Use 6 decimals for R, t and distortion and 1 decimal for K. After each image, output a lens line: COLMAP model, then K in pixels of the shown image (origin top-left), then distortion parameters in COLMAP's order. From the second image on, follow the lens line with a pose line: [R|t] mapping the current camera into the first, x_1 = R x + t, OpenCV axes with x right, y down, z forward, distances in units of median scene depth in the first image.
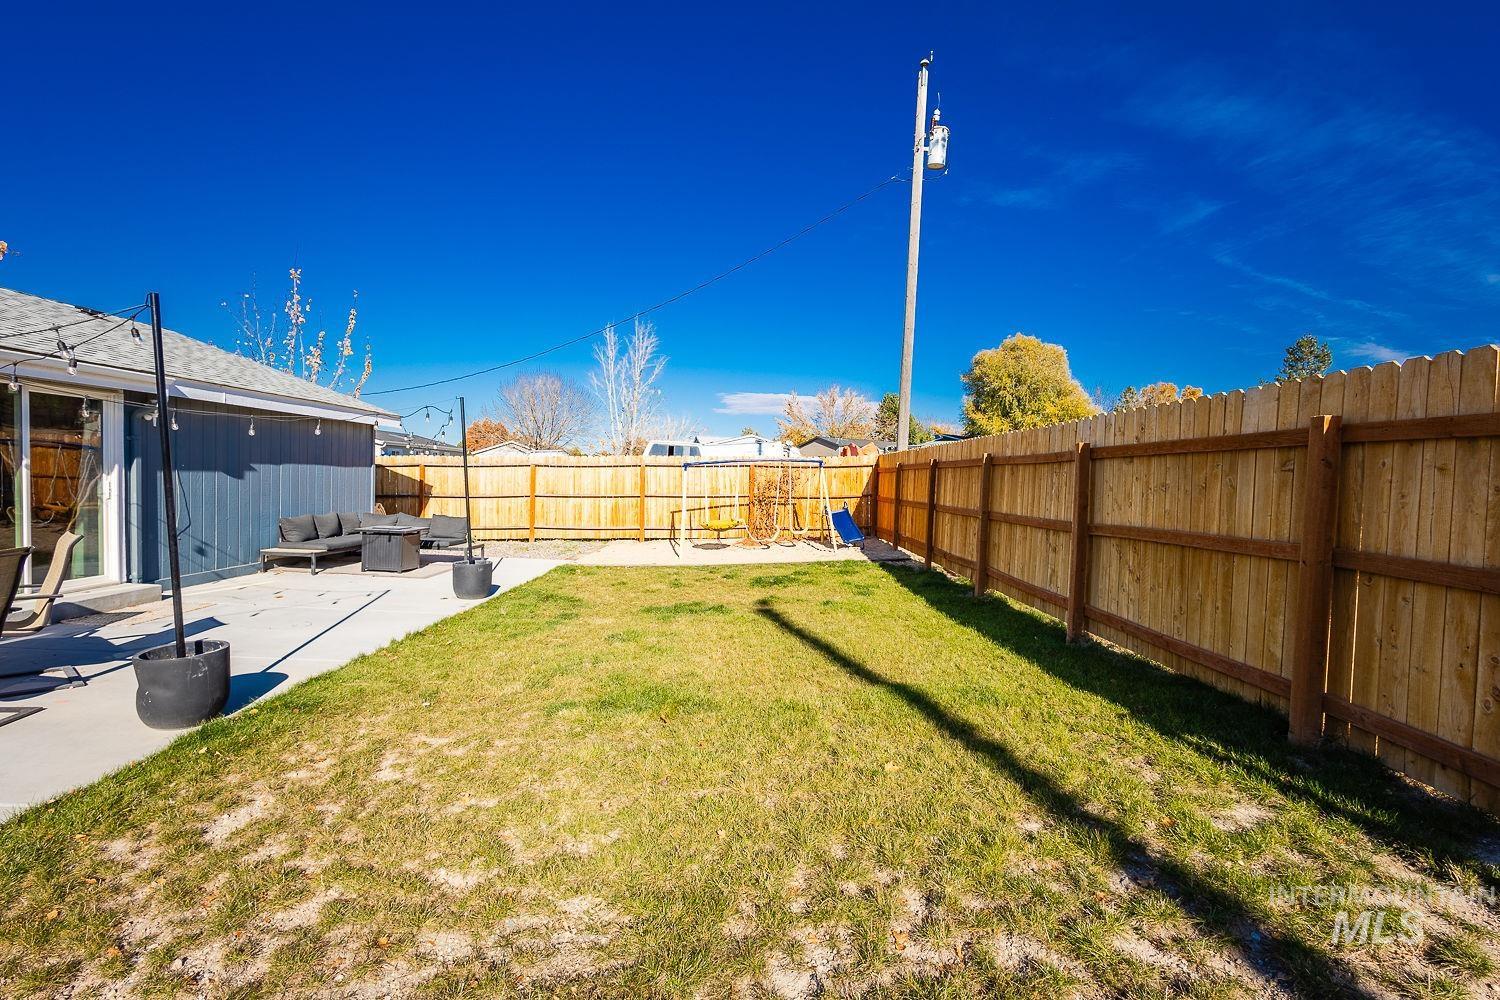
lens RADIAL K [[705.3, 0, 749.0], [0, 705.3, 503.2], [0, 0, 1]] dist [0.006165, 0.000446]
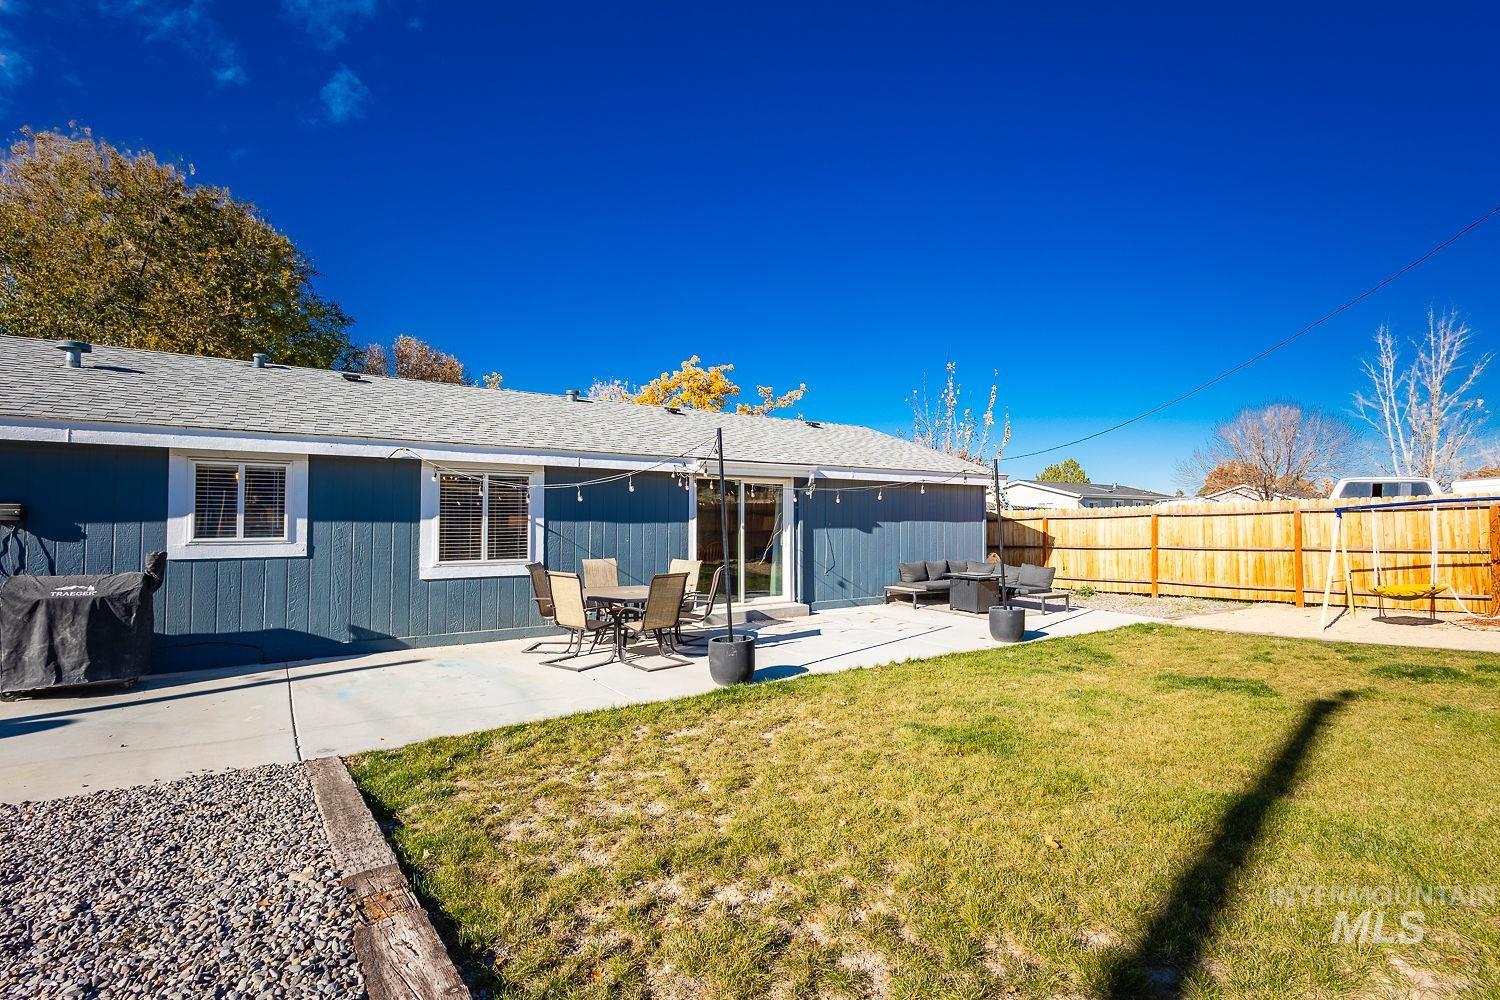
lens RADIAL K [[705.3, 0, 748.6], [0, 705.3, 498.7], [0, 0, 1]] dist [0.006165, 0.000446]
pose [[0.565078, -0.048073, -0.823636, 0.184009], [-0.016971, 0.997412, -0.069859, -0.001252], [0.824863, 0.053454, 0.562800, 0.029092]]
